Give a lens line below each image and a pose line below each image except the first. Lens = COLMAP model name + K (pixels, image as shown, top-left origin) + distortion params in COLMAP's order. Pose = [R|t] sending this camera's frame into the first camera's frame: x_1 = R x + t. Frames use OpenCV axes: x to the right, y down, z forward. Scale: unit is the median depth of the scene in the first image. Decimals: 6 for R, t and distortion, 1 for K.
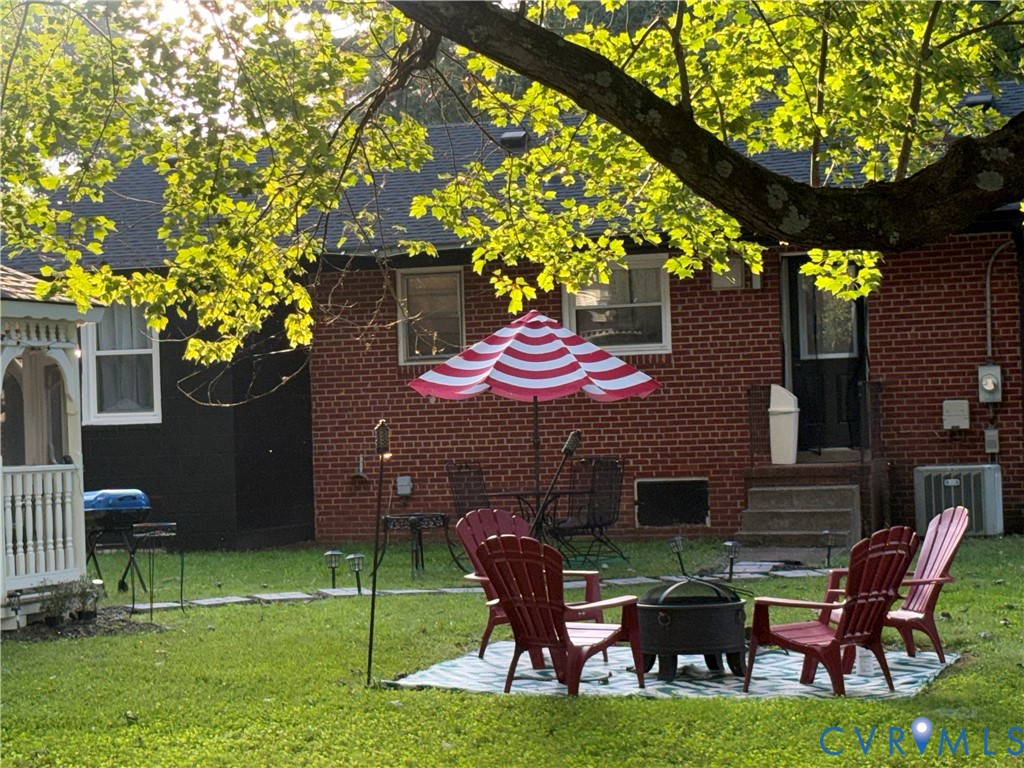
lens RADIAL K [[2381.2, 0, 510.7], [0, 2381.2, 388.9], [0, 0, 1]] dist [0.453171, 0.000000]
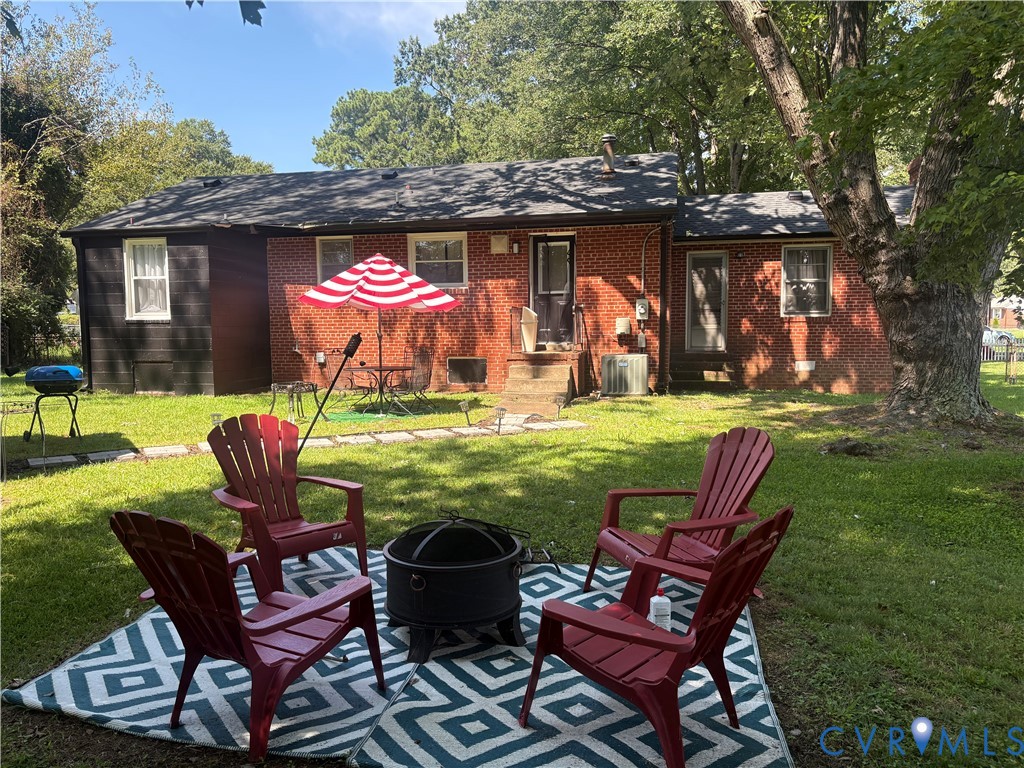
lens RADIAL K [[779.3, 0, 513.3], [0, 779.3, 384.0], [0, 0, 1]] dist [0.037475, -0.038362]
pose [[0.993511, 0.015880, 0.112625, 0.038486], [-0.025594, 0.996023, 0.085337, 0.006633], [-0.110822, -0.087666, 0.989966, 0.441181]]
